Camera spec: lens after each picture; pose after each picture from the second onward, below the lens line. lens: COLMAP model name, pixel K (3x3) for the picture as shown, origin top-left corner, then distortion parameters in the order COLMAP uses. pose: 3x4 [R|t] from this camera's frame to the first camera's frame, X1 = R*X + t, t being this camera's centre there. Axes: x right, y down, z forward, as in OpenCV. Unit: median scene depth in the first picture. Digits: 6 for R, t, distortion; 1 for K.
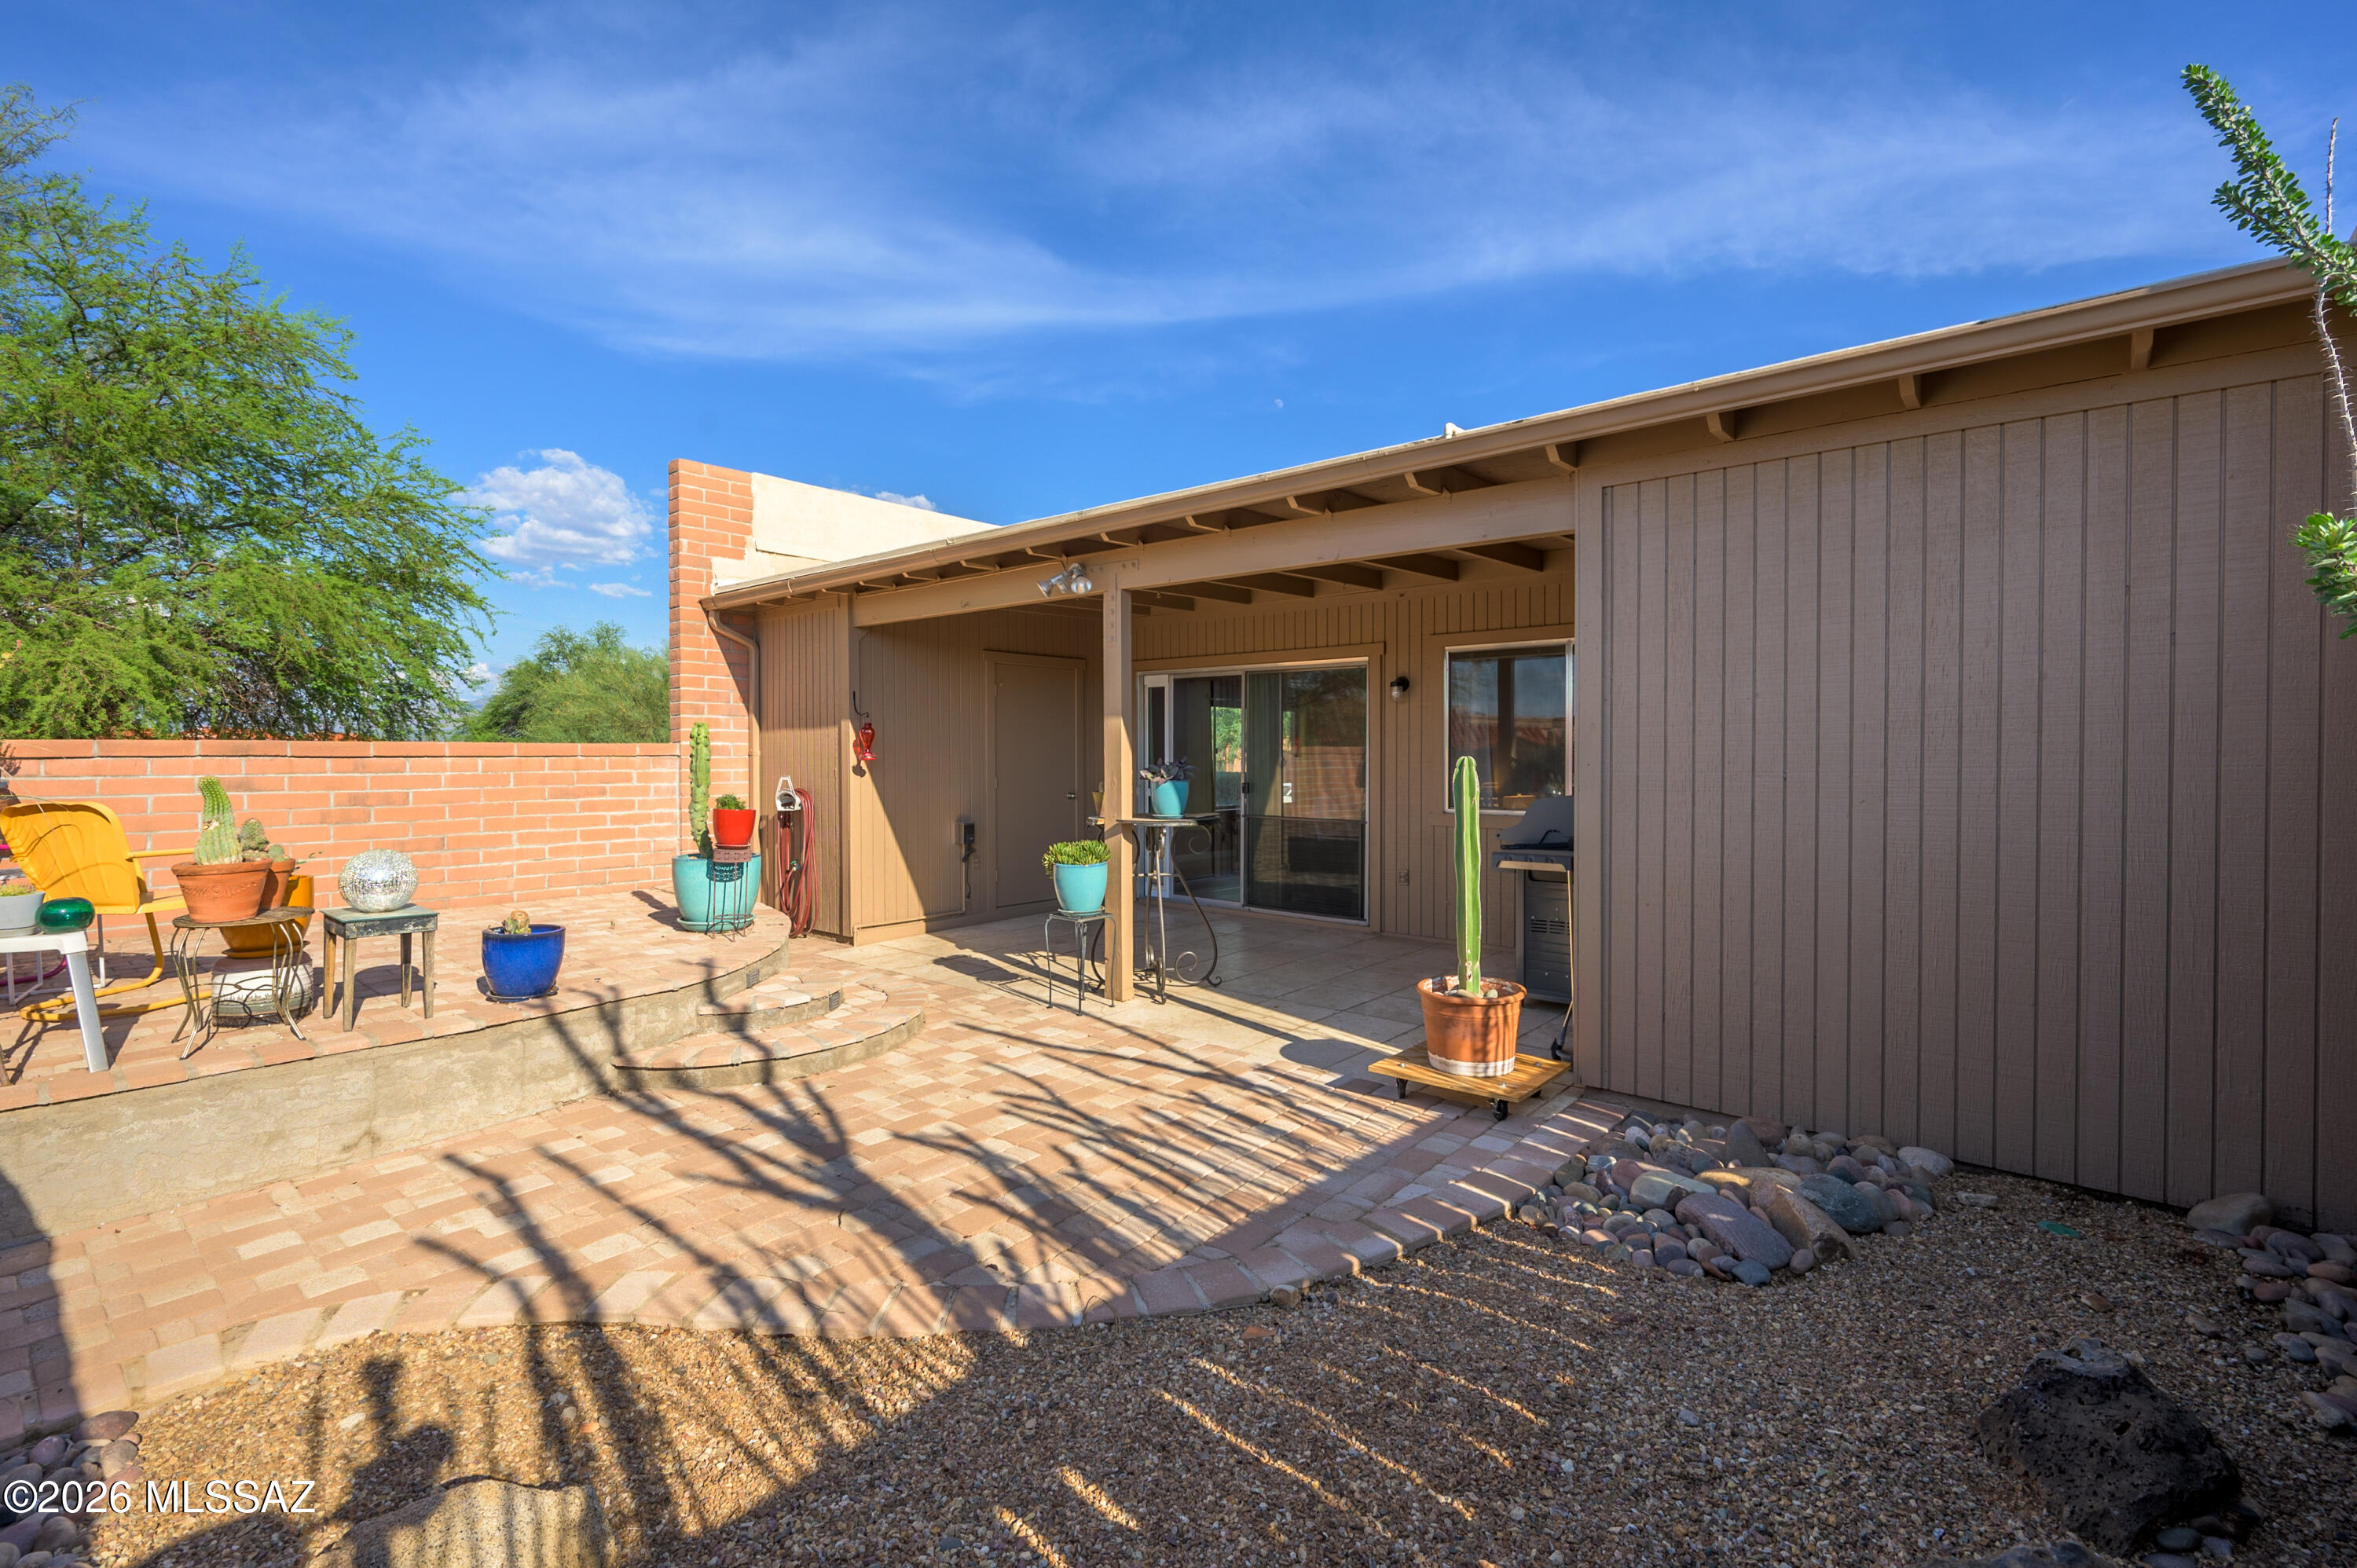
lens RADIAL K [[1042.0, 0, 1178.5], [0, 1042.0, 784.0], [0, 0, 1]] dist [0.003467, 0.000275]
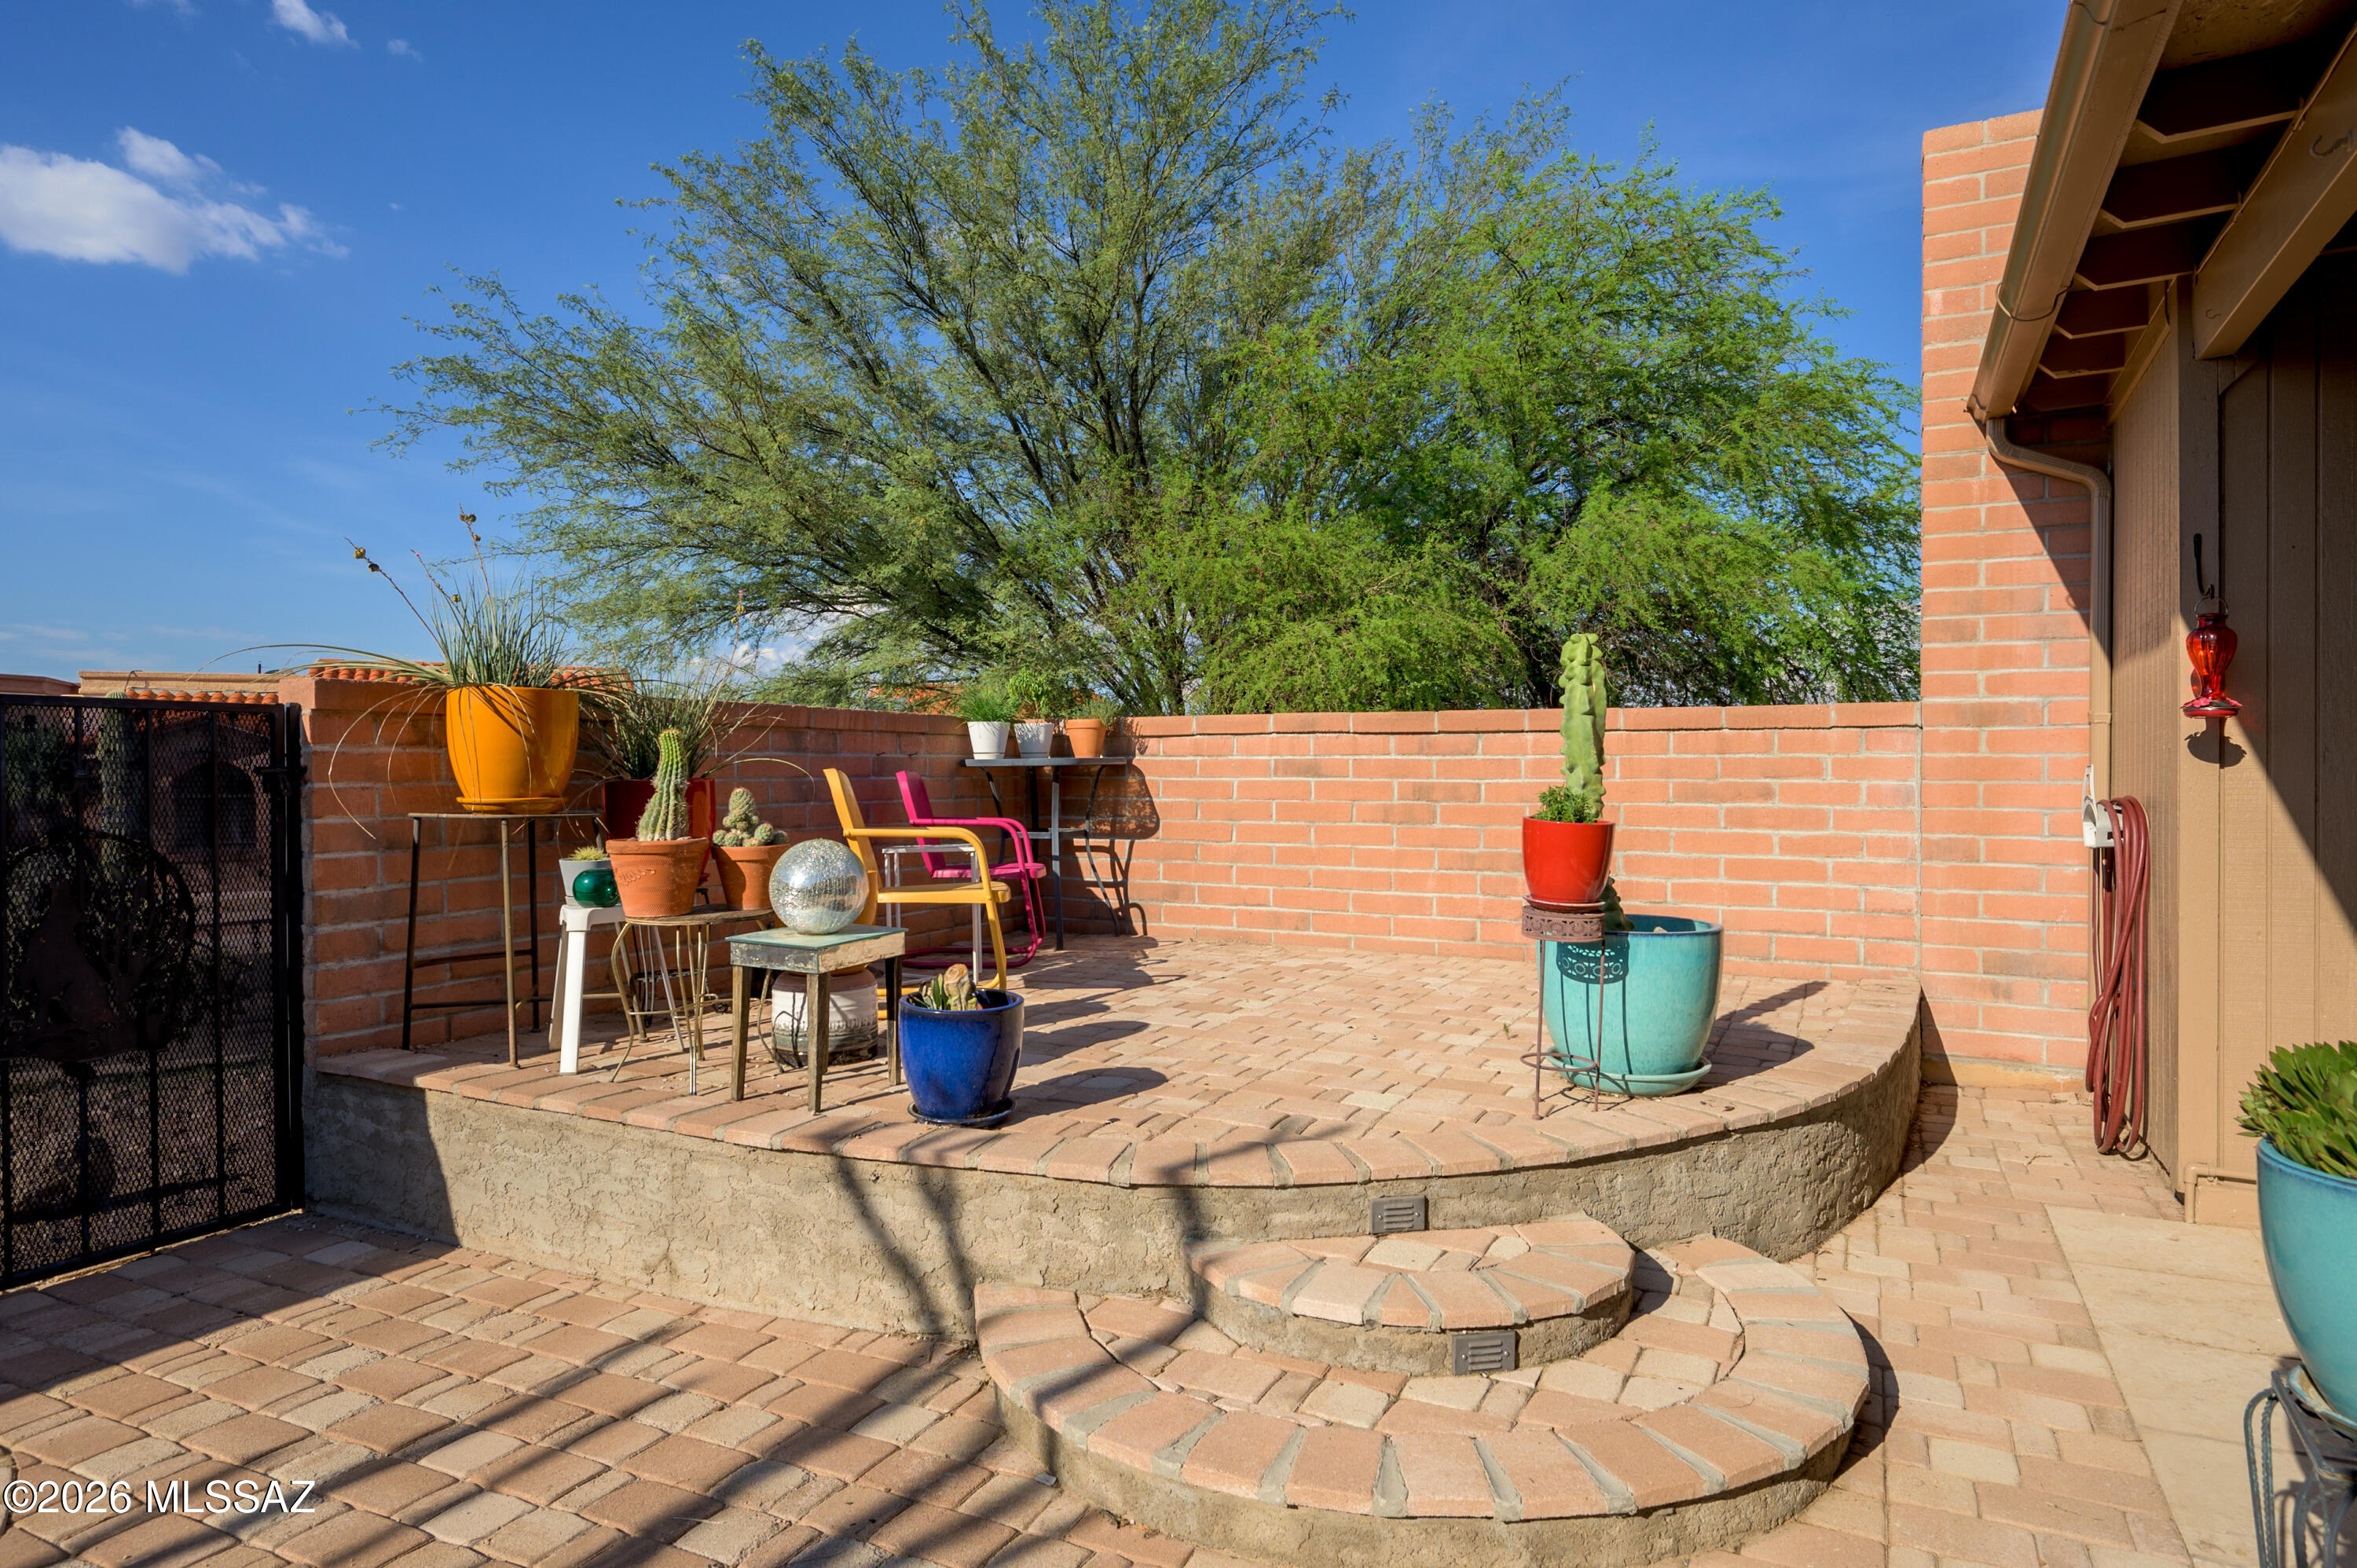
lens RADIAL K [[1344.6, 0, 1178.5], [0, 1344.6, 784.0], [0, 0, 1]] dist [-0.000948, -0.000372]
pose [[0.233221, 0.012281, -0.972346, 0.070602], [-0.030026, 0.999534, 0.005422, 0.008309], [0.971960, 0.027931, 0.233481, 0.532562]]
